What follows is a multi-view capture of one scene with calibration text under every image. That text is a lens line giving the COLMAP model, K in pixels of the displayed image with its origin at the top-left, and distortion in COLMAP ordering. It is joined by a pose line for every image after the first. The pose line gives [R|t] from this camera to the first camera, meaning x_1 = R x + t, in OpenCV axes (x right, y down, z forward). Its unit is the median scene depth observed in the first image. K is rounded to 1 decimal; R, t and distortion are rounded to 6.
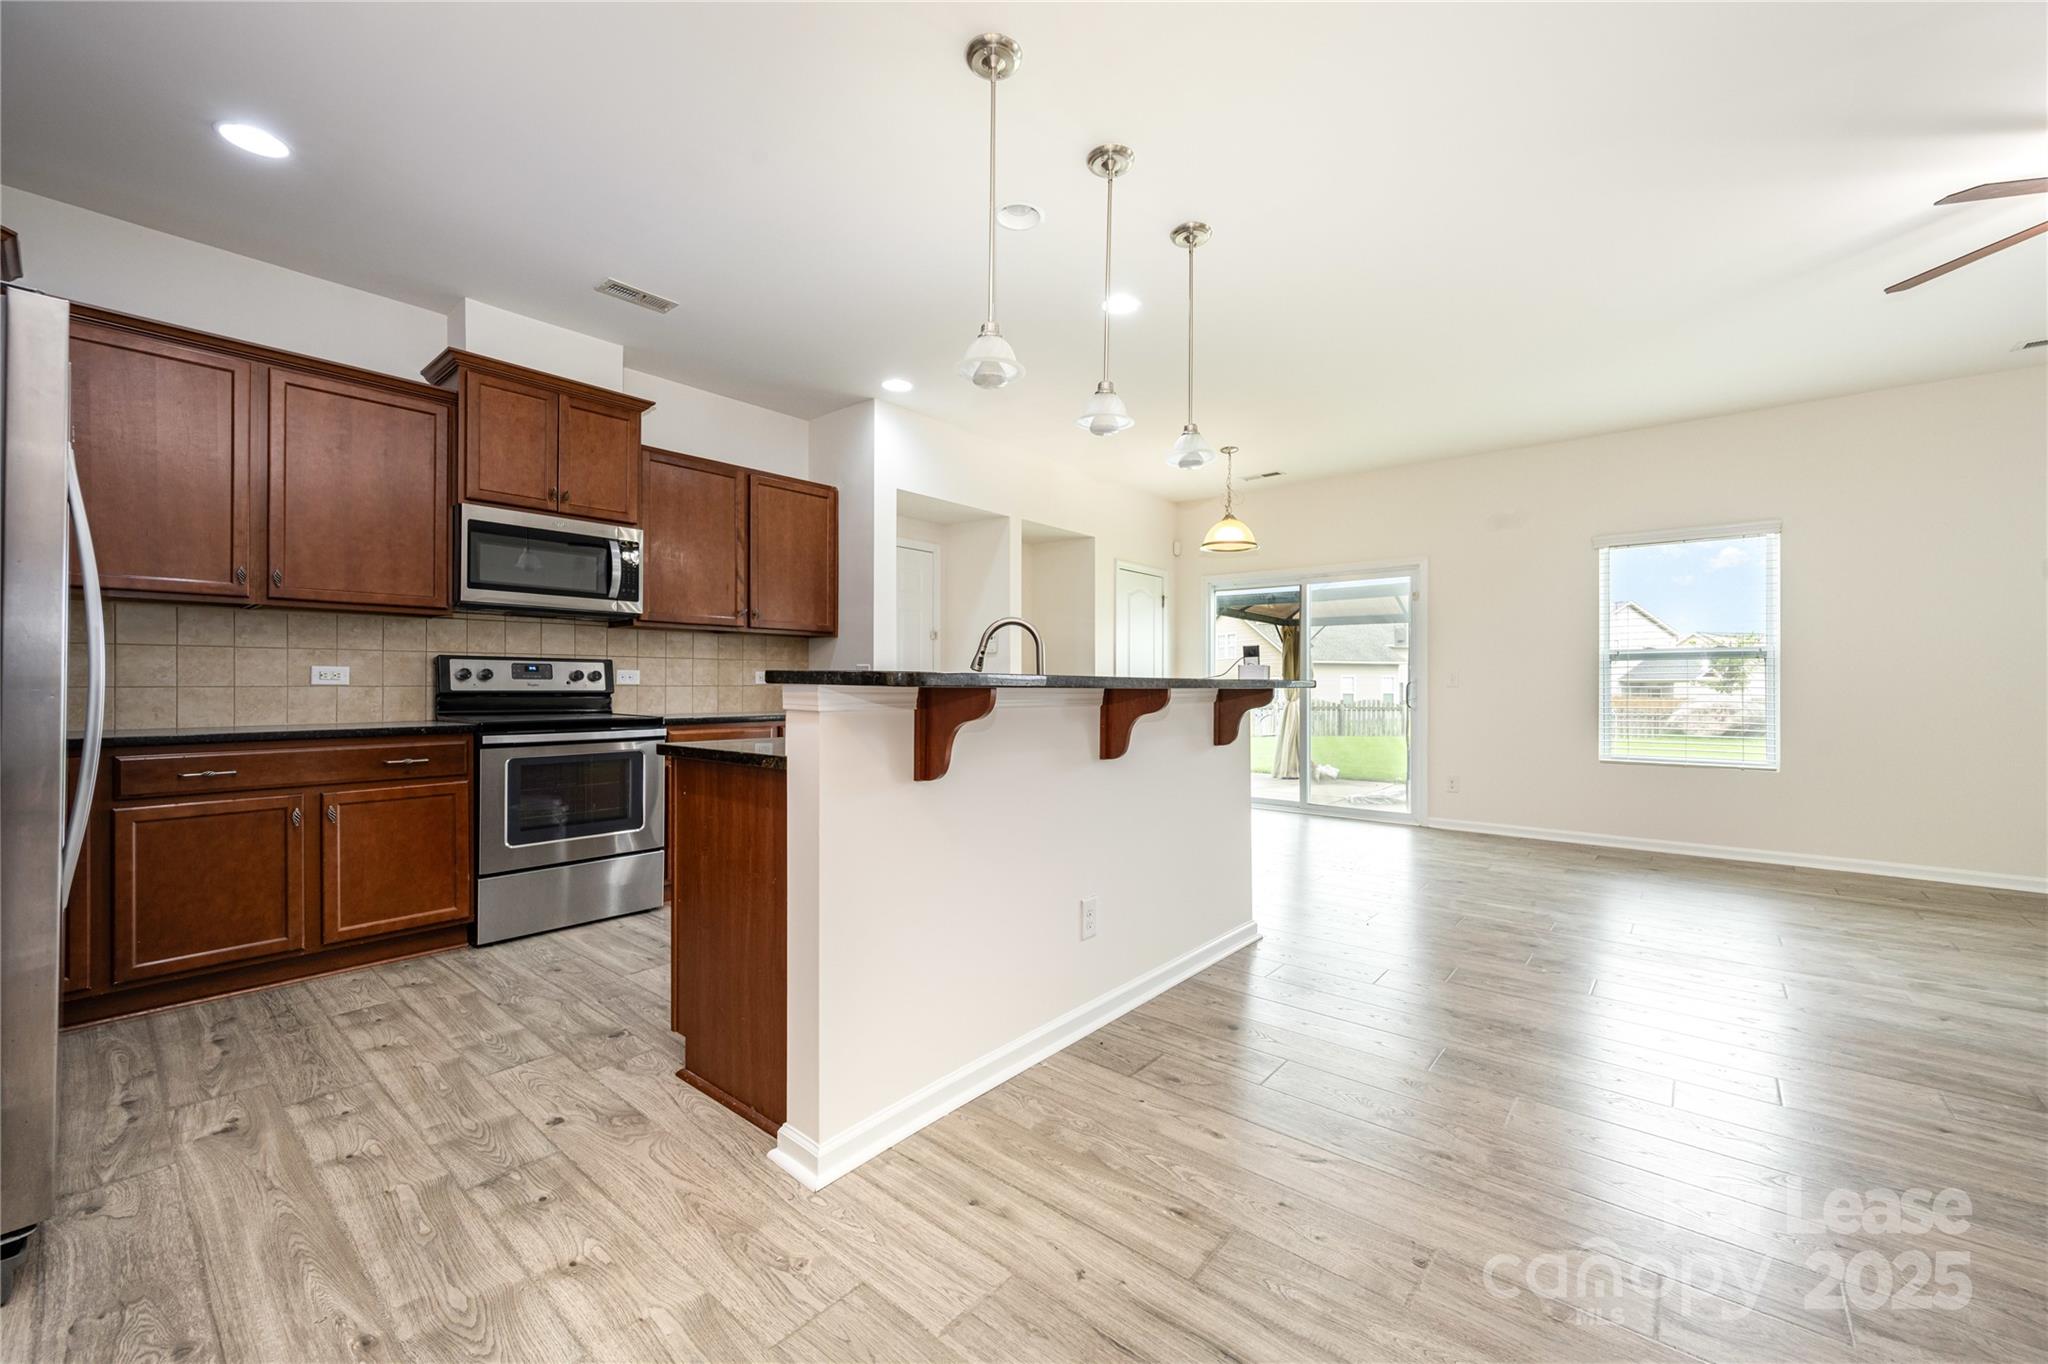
lens RADIAL K [[815.0, 0, 1014.0], [0, 815.0, 685.3], [0, 0, 1]] dist [0.000310, 0.000246]
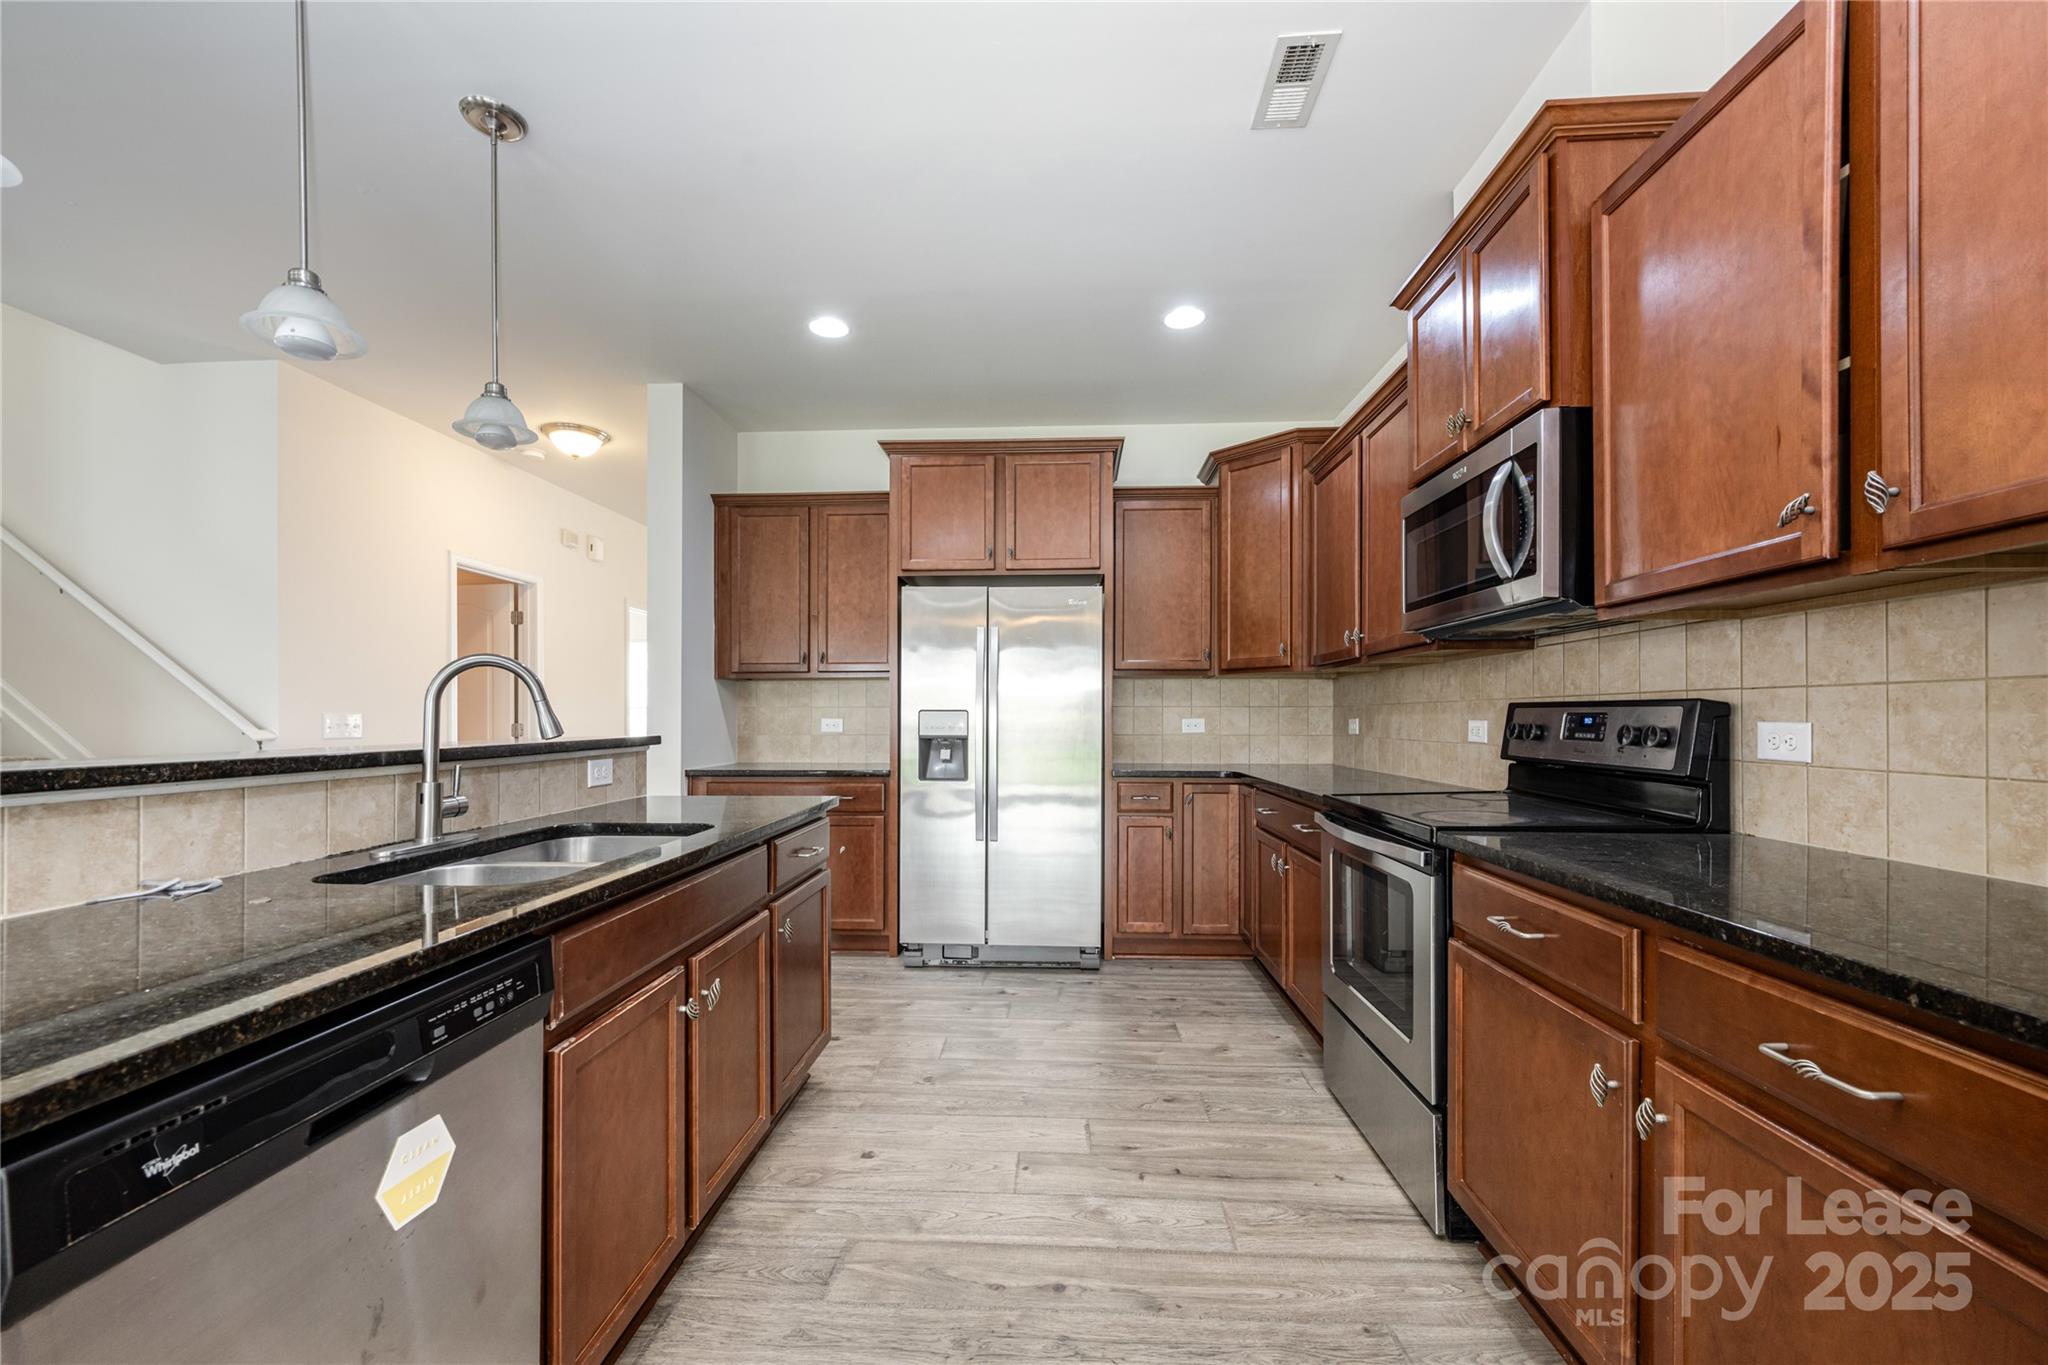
lens RADIAL K [[815.0, 0, 1024.0], [0, 815.0, 717.1], [0, 0, 1]] dist [0.000310, 0.000246]
pose [[-0.788854, 0.001920, -0.614578, 0.042128], [0.001567, 0.999998, 0.001112, -0.027325], [0.614579, -0.000085, -0.788856, 1.320866]]
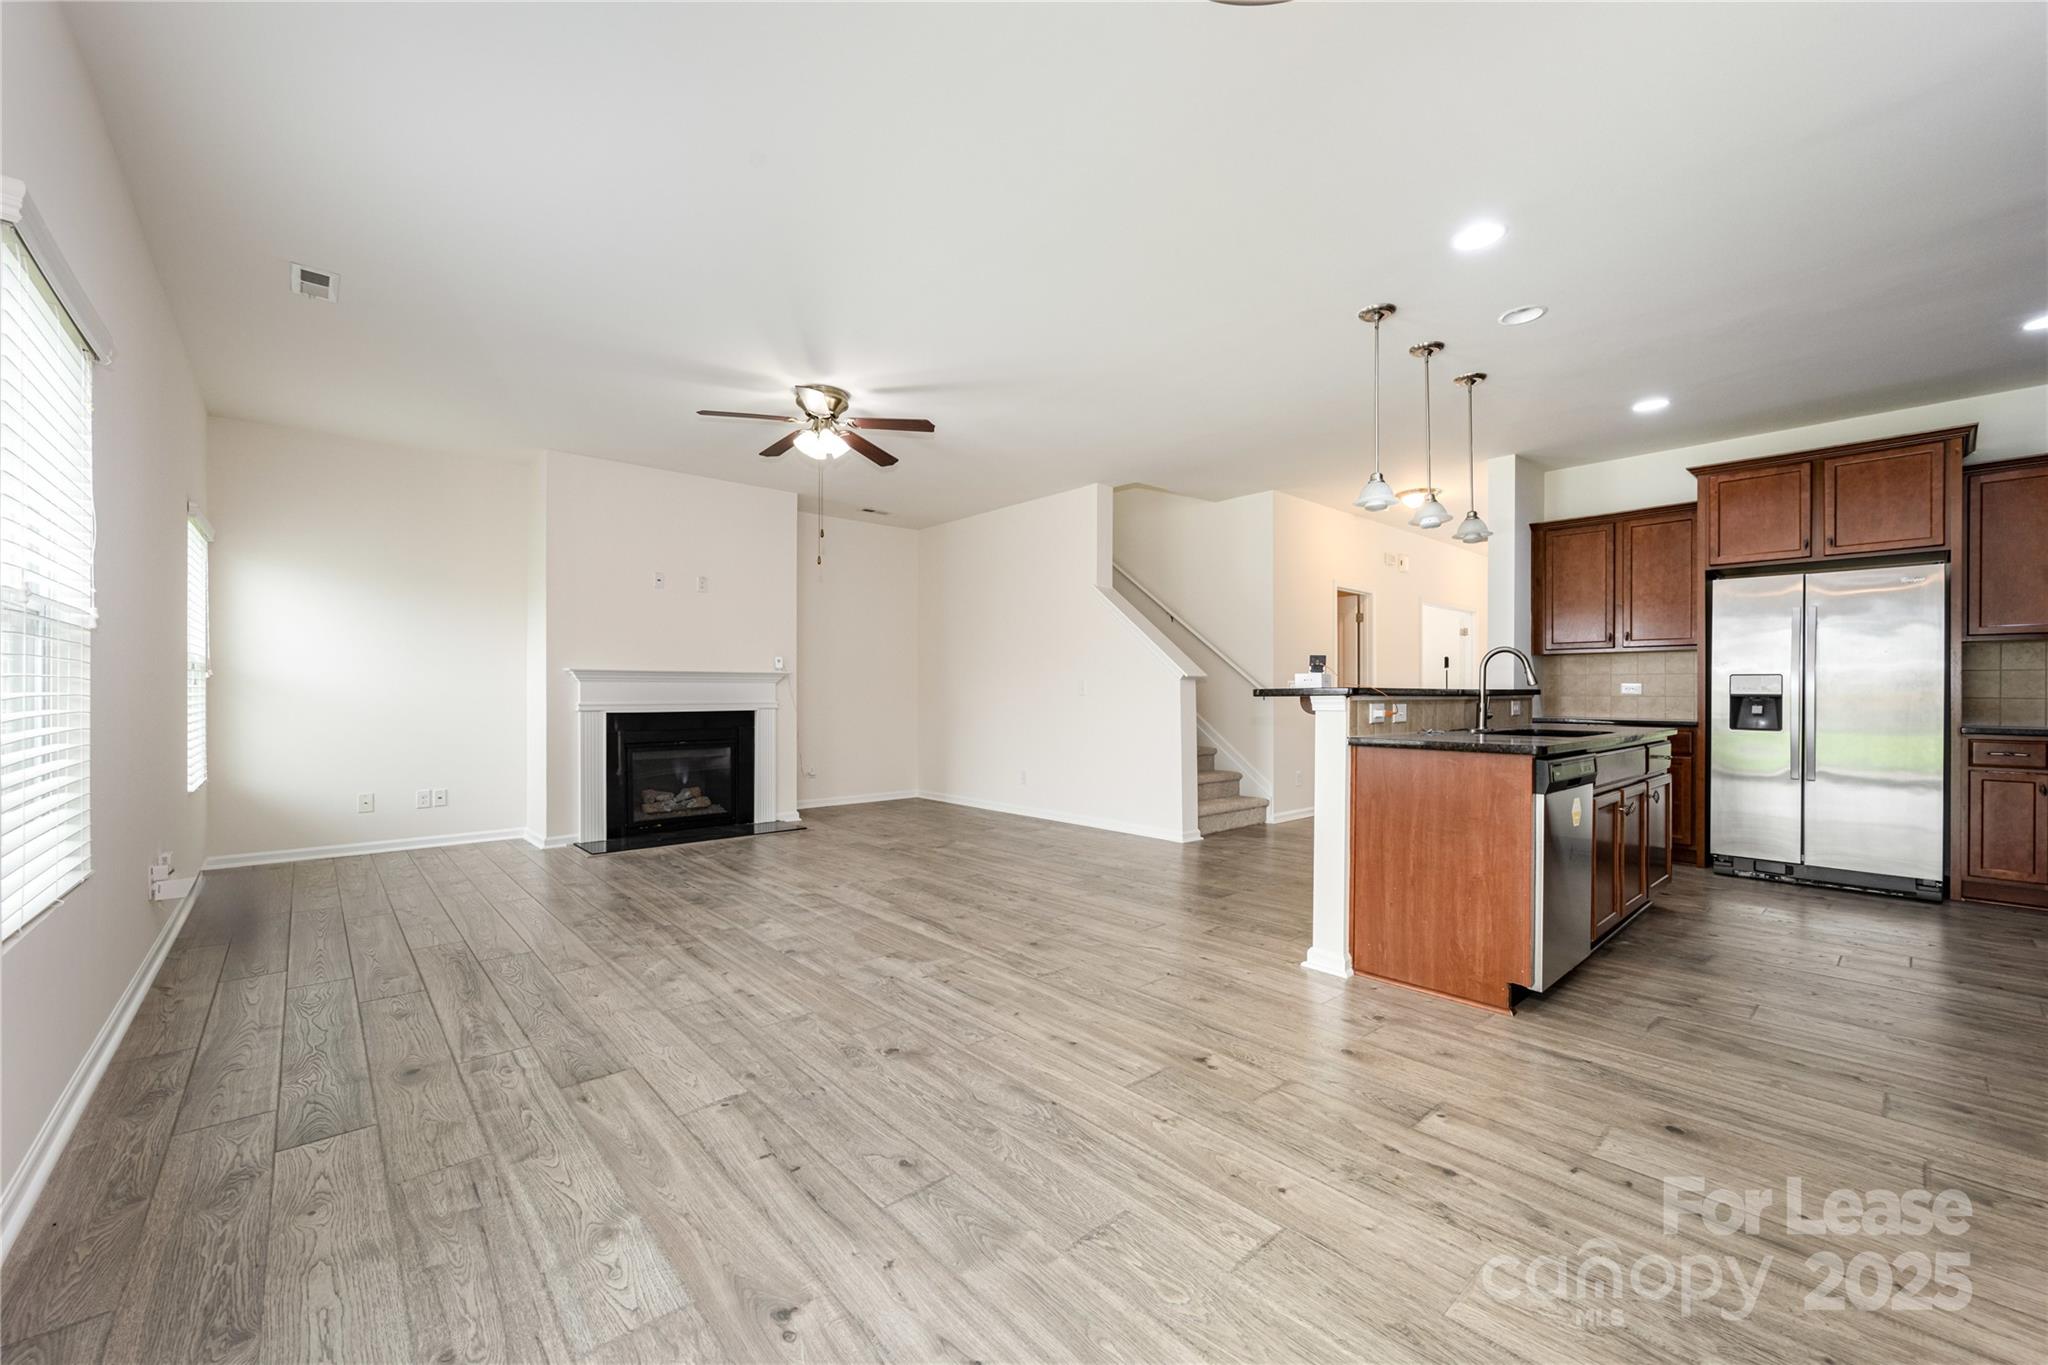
lens RADIAL K [[815.0, 0, 1017.7], [0, 815.0, 689.3], [0, 0, 1]] dist [0.000310, 0.000246]
pose [[-0.991288, -0.002364, 0.131694, 0.486485], [-0.002851, 0.999990, -0.003504, -0.003719], [-0.131684, -0.003848, -0.991284, 1.892884]]
